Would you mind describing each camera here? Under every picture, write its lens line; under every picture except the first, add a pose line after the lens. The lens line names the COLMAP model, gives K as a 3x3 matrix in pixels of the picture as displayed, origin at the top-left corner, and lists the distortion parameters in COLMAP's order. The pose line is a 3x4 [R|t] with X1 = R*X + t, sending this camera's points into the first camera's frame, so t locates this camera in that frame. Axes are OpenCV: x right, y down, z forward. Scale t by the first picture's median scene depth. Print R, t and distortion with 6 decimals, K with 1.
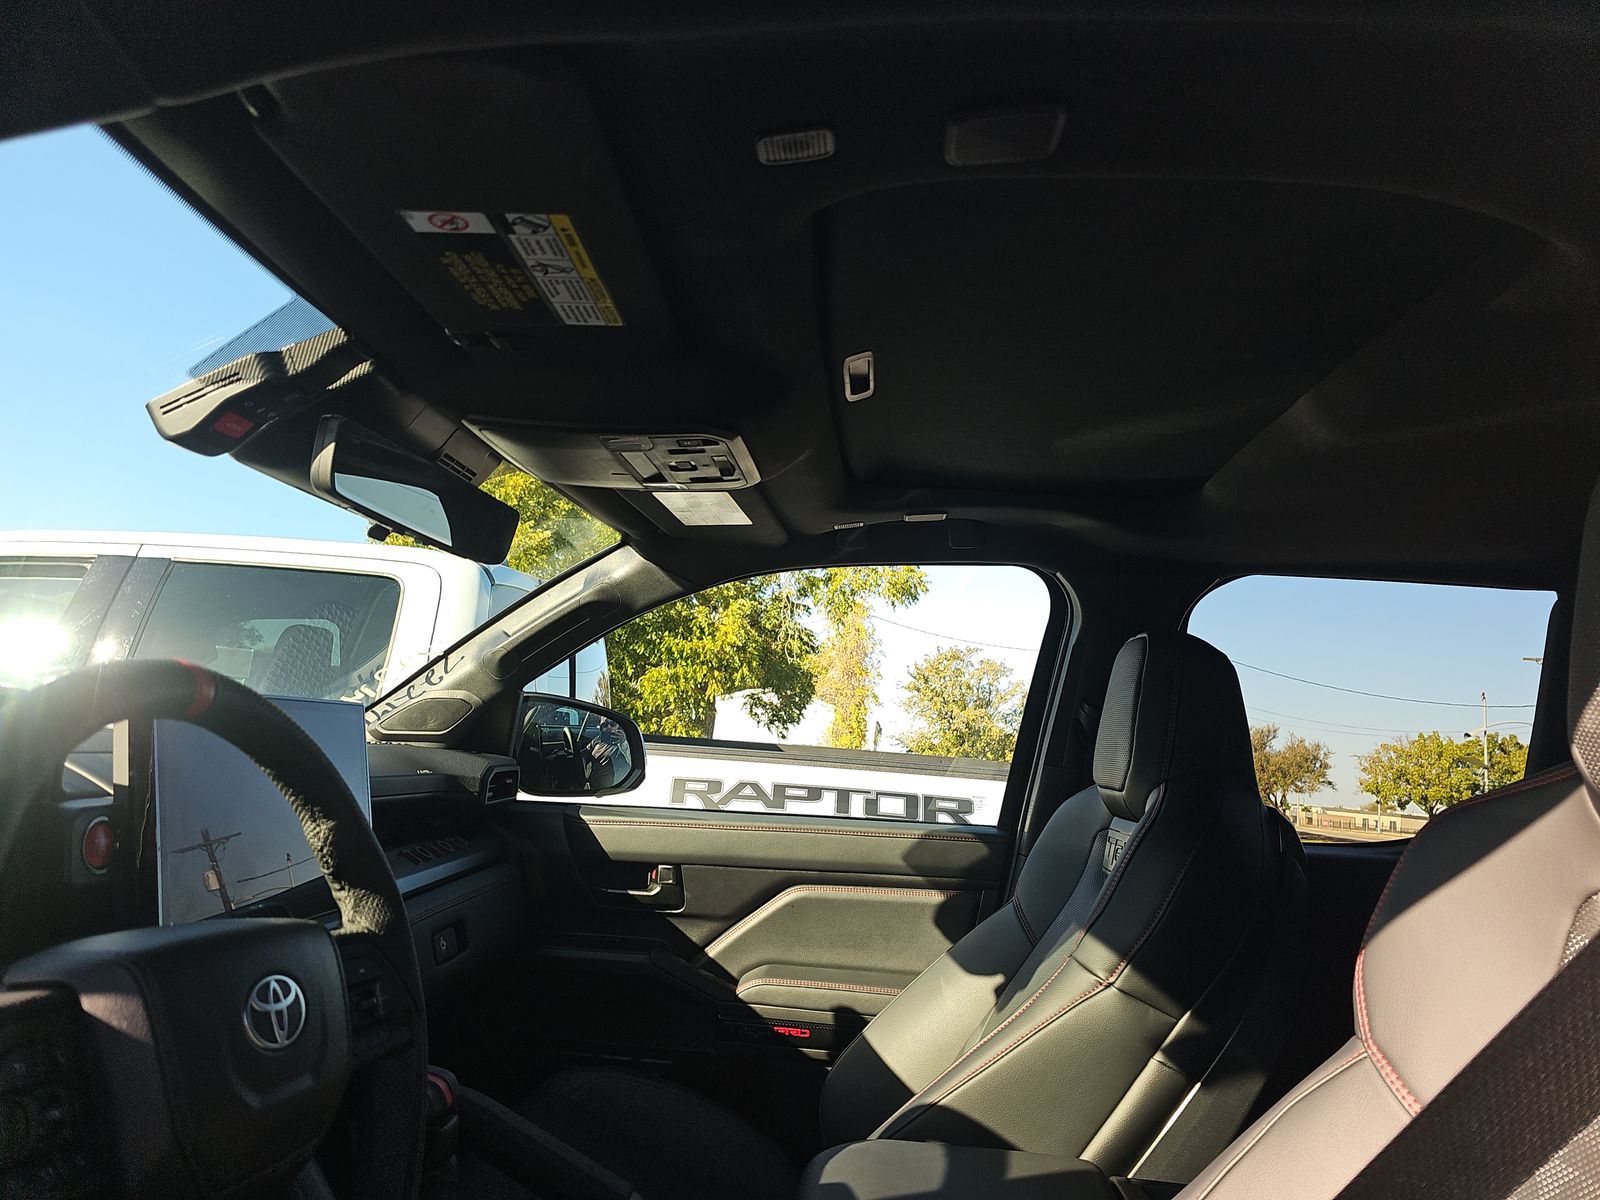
lens RADIAL K [[1062.9, 0, 812.9], [0, 1062.9, 575.8], [0, 0, 1]] dist [0.075478, -0.084820]
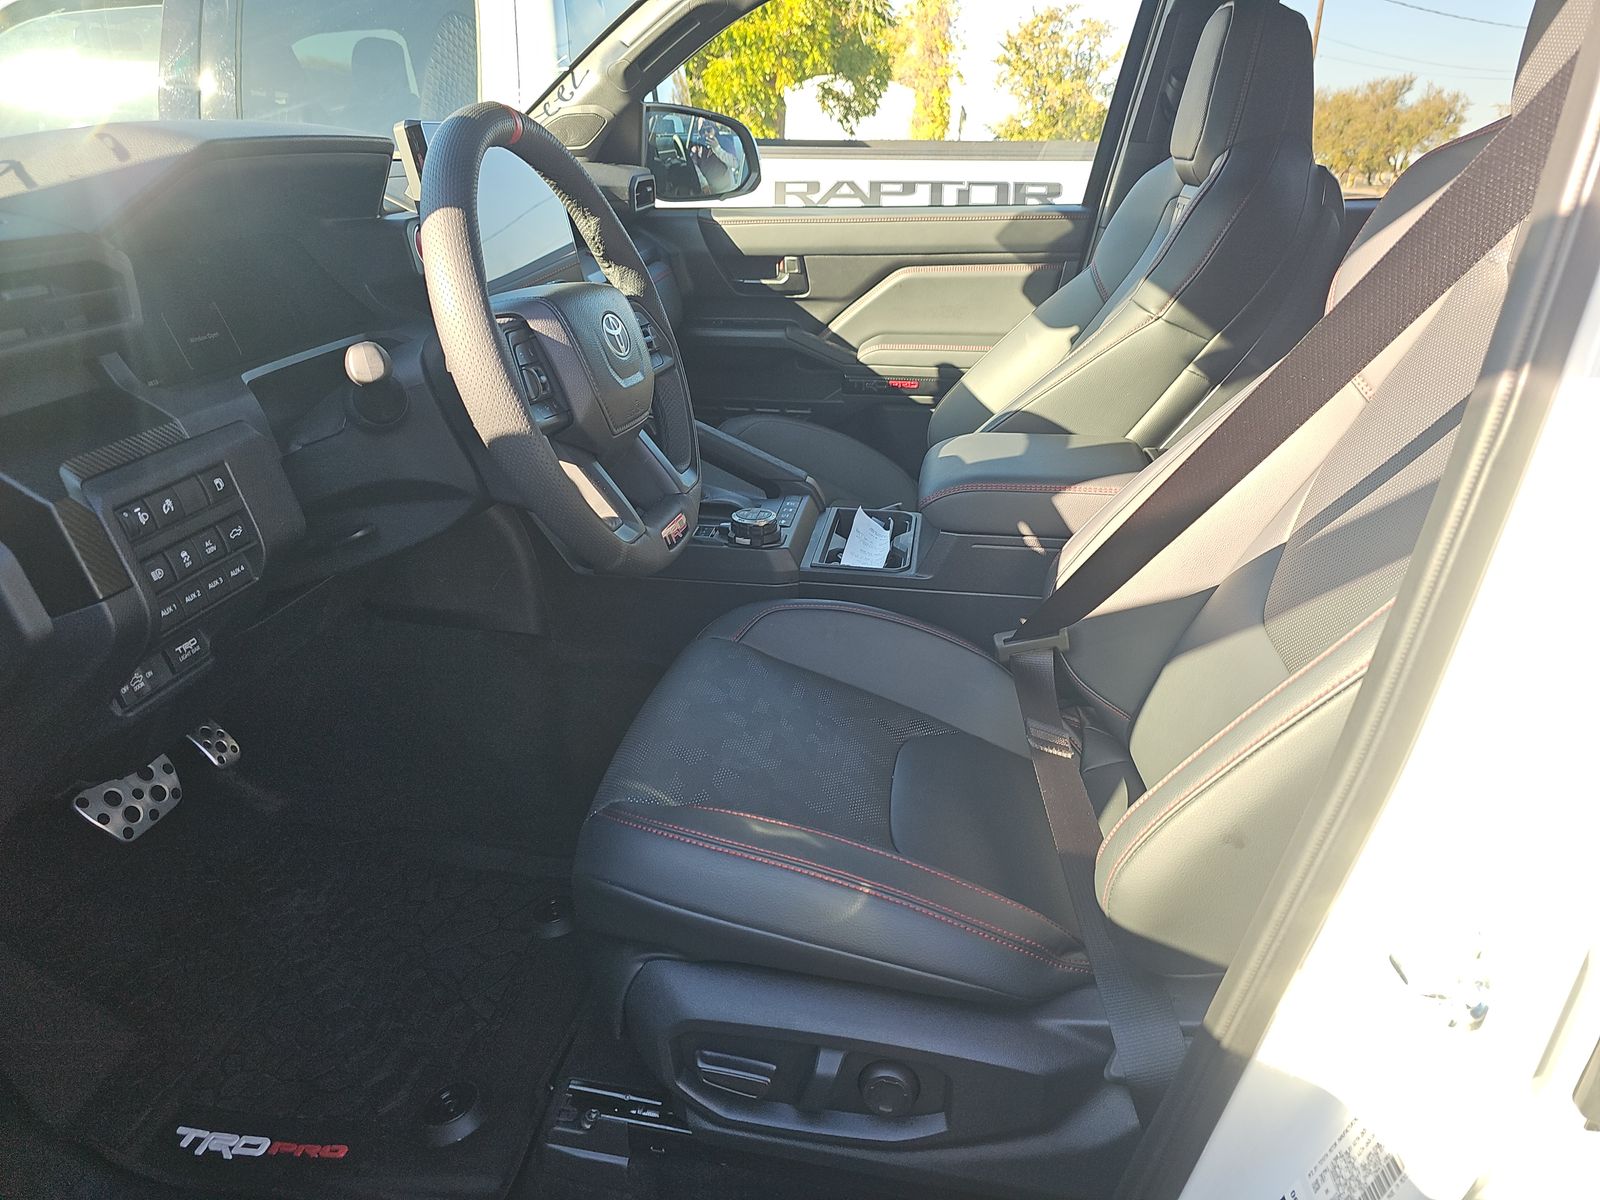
lens RADIAL K [[1062.9, 0, 812.9], [0, 1062.9, 575.8], [0, 0, 1]] dist [0.075478, -0.084820]
pose [[0.995713, -0.032925, -0.086438, -0.023258], [0.072808, 0.855368, 0.512879, -0.029353], [0.057050, -0.516974, 0.854098, -0.175715]]
